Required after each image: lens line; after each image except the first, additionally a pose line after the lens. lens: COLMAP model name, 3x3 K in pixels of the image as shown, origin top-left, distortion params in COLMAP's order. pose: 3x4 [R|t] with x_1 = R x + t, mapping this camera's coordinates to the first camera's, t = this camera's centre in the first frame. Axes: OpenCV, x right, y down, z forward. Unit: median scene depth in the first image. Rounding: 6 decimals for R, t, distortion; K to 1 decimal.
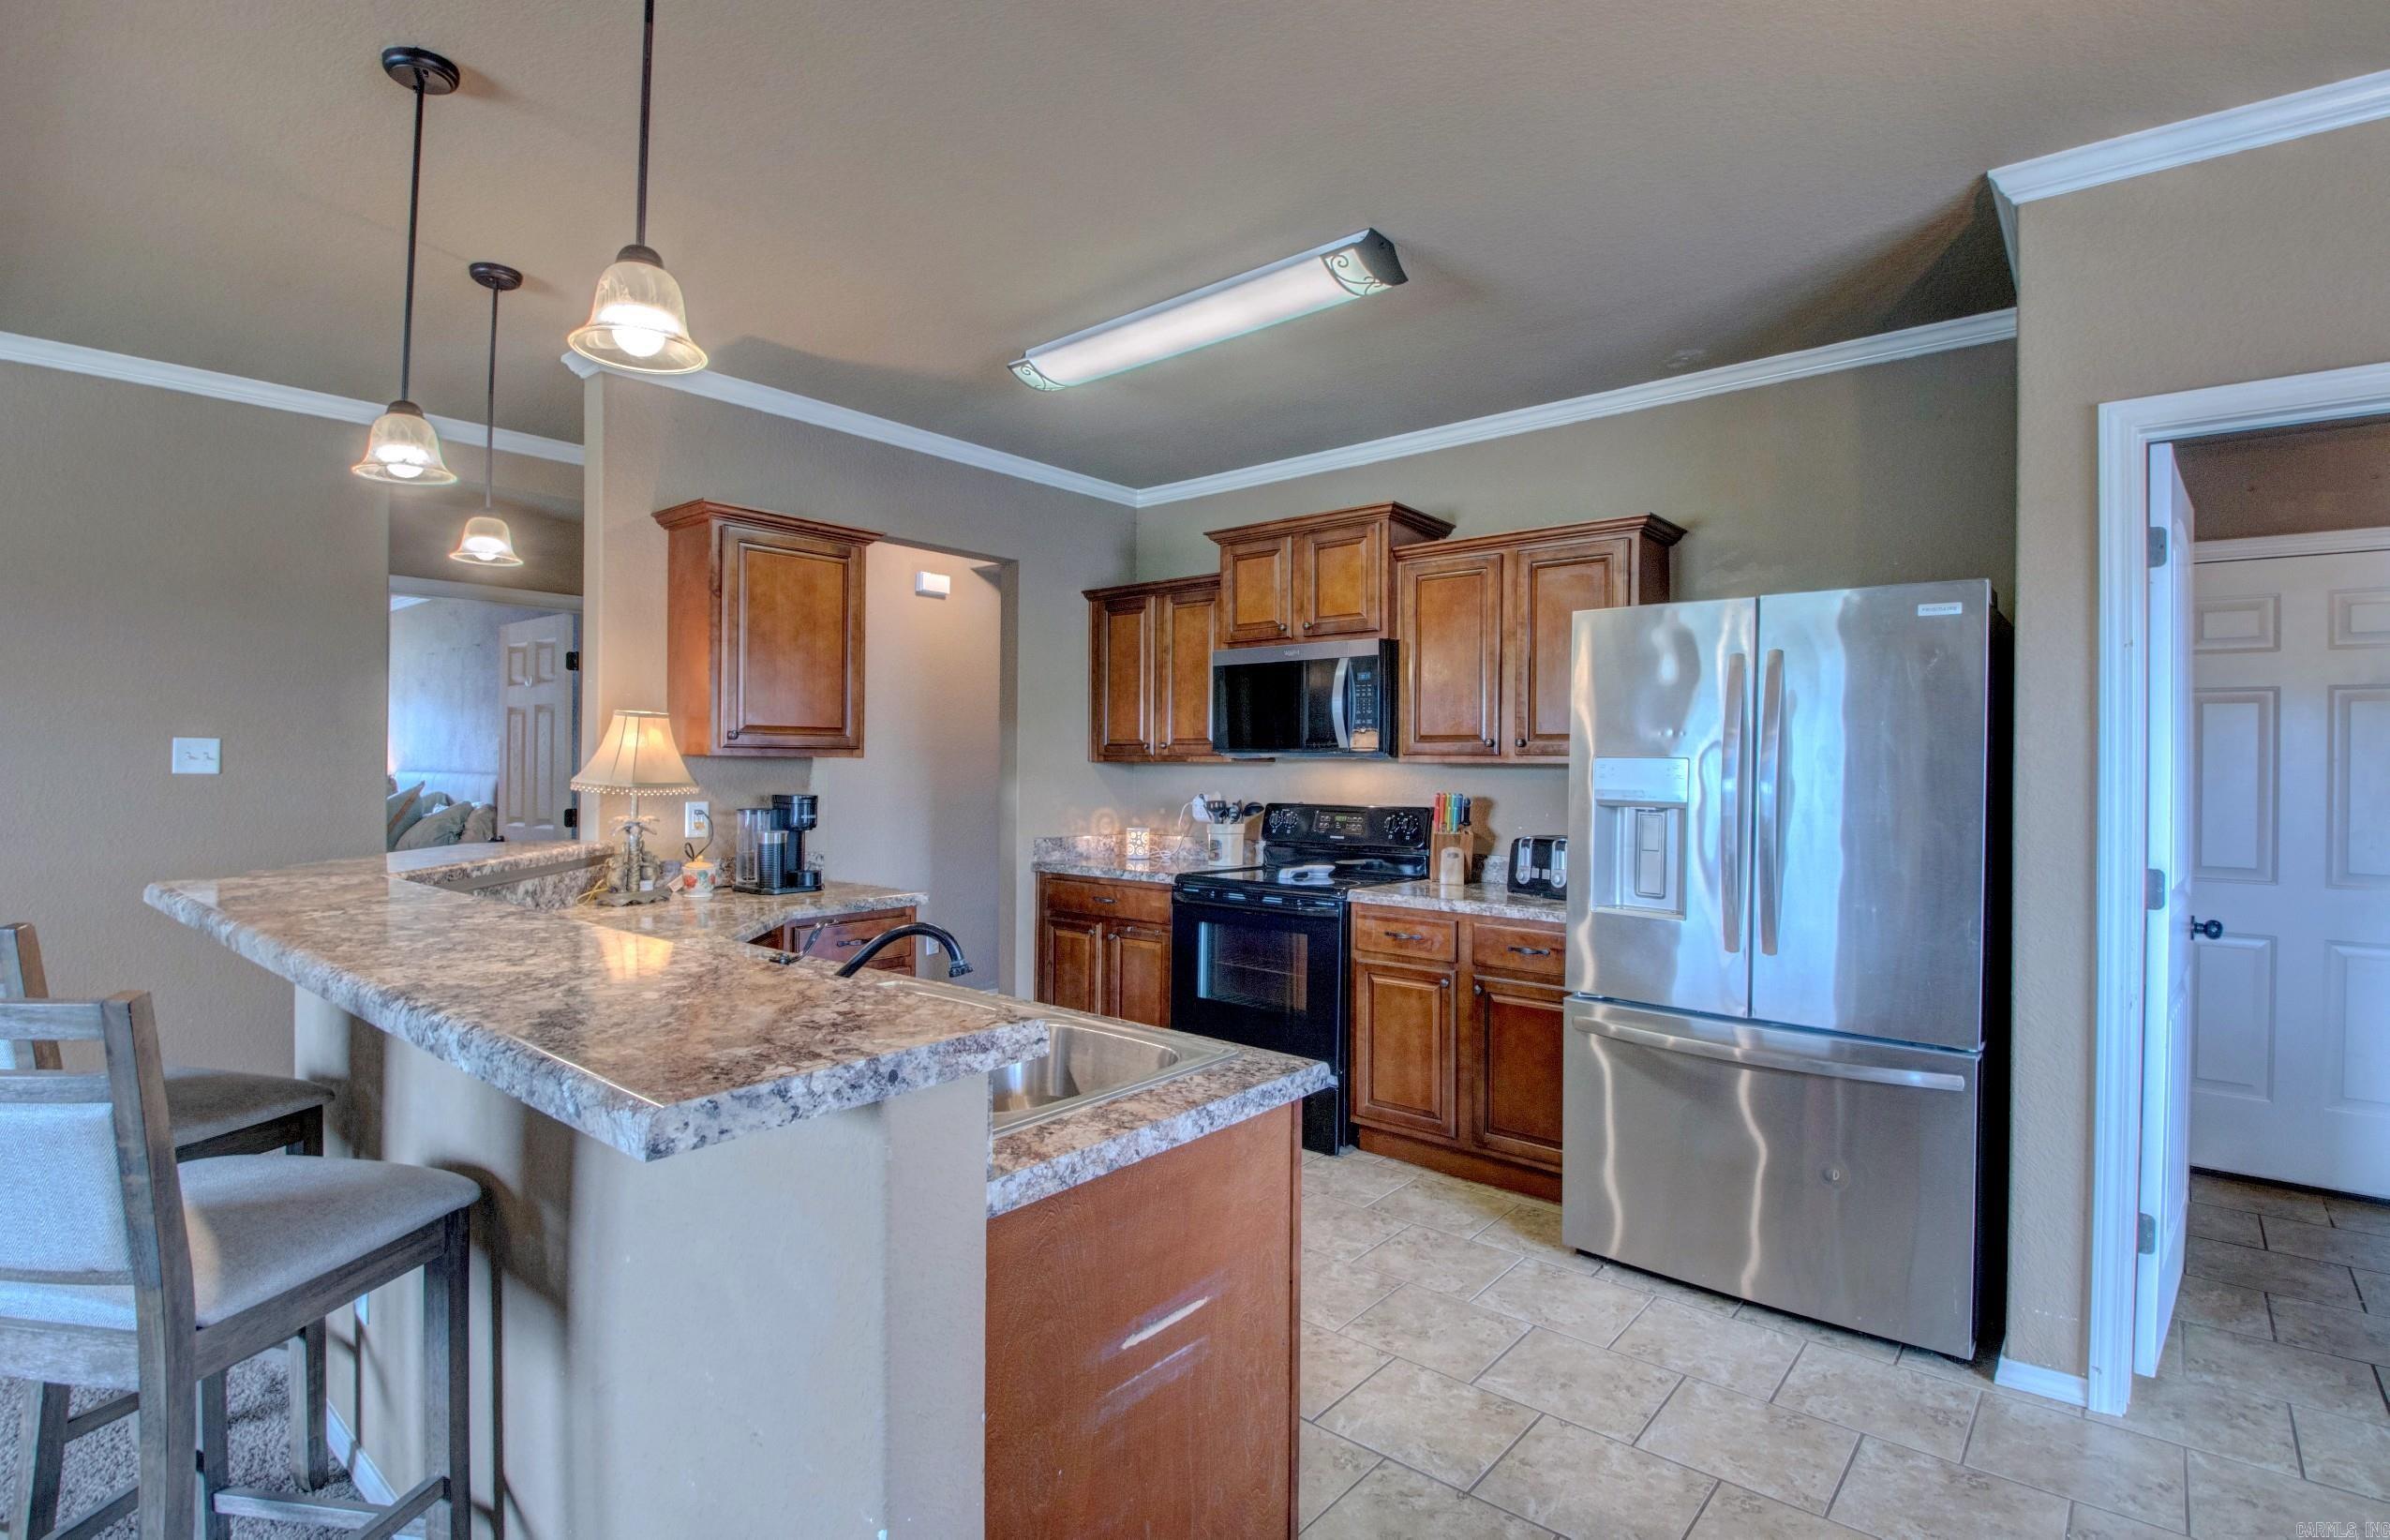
lens RADIAL K [[1116.8, 0, 1170.8], [0, 1116.8, 753.3], [0, 0, 1]] dist [-0.006687, -0.012487]
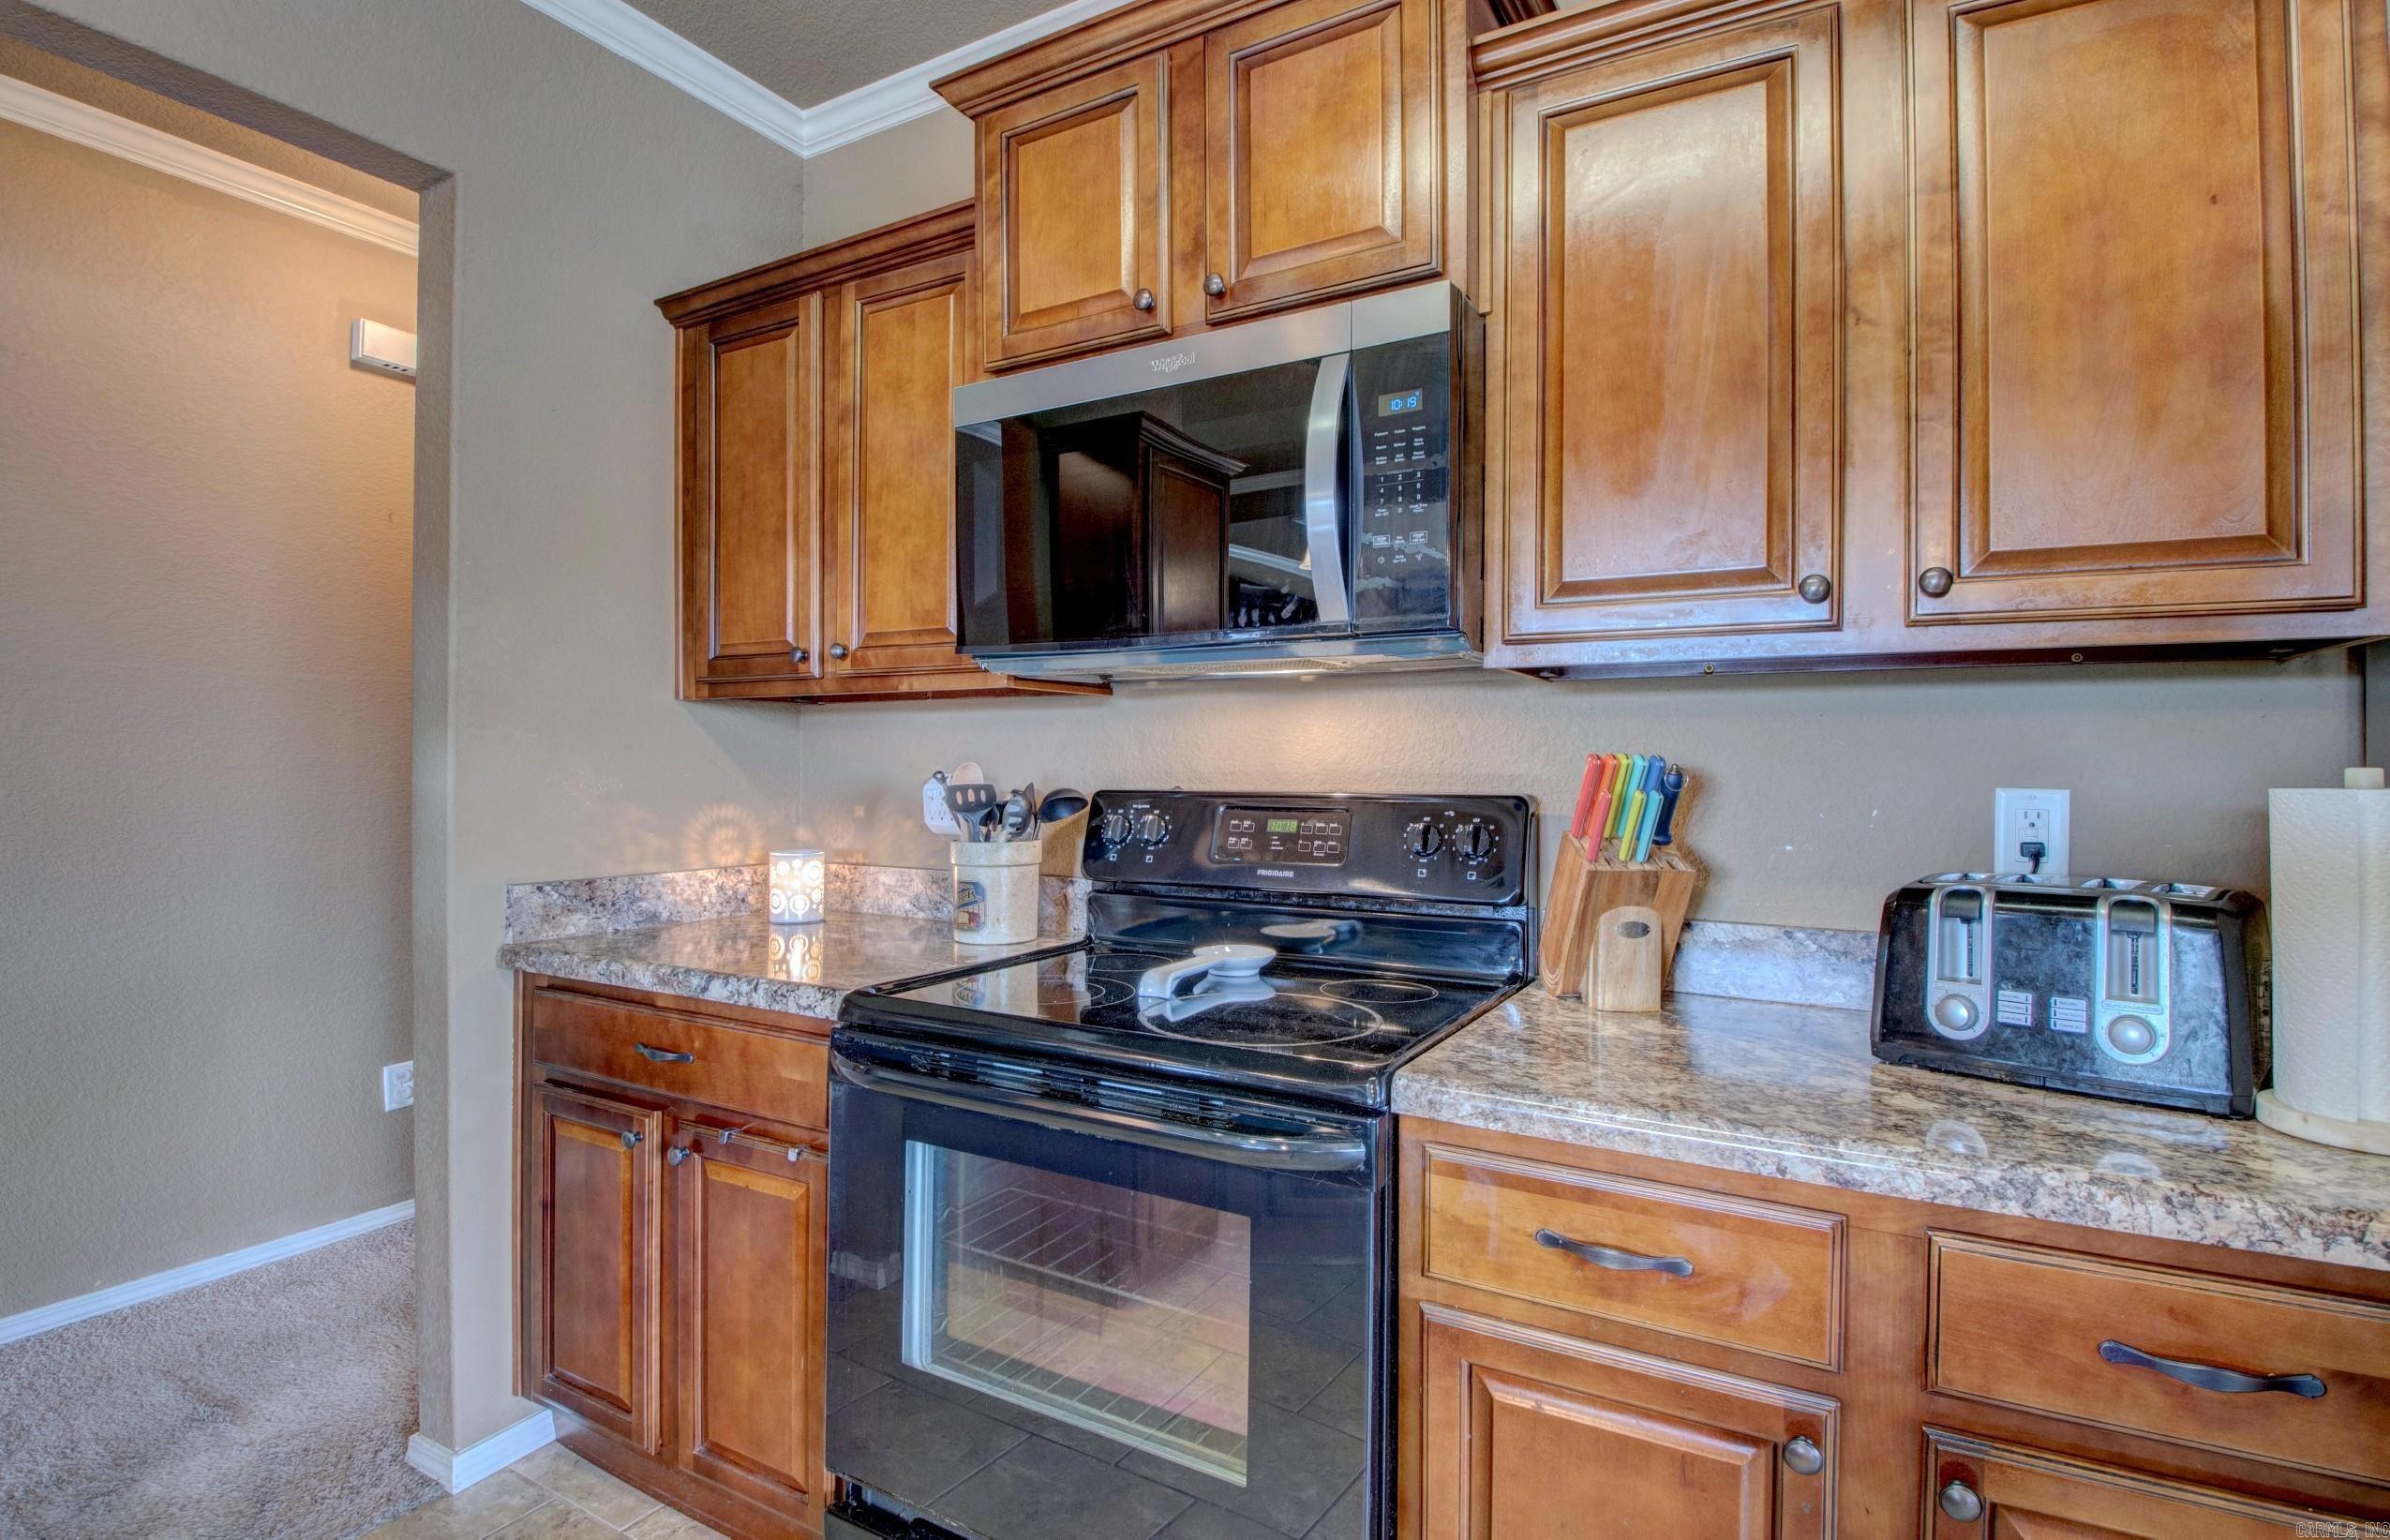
lens RADIAL K [[1116.8, 0, 1151.5], [0, 1116.8, 763.5], [0, 0, 1]] dist [-0.006687, -0.012487]
pose [[0.986218, -0.004761, 0.165384, 0.041113], [0.002727, 0.999918, 0.012528, 0.031357], [-0.165430, -0.011904, 0.986150, 0.625366]]
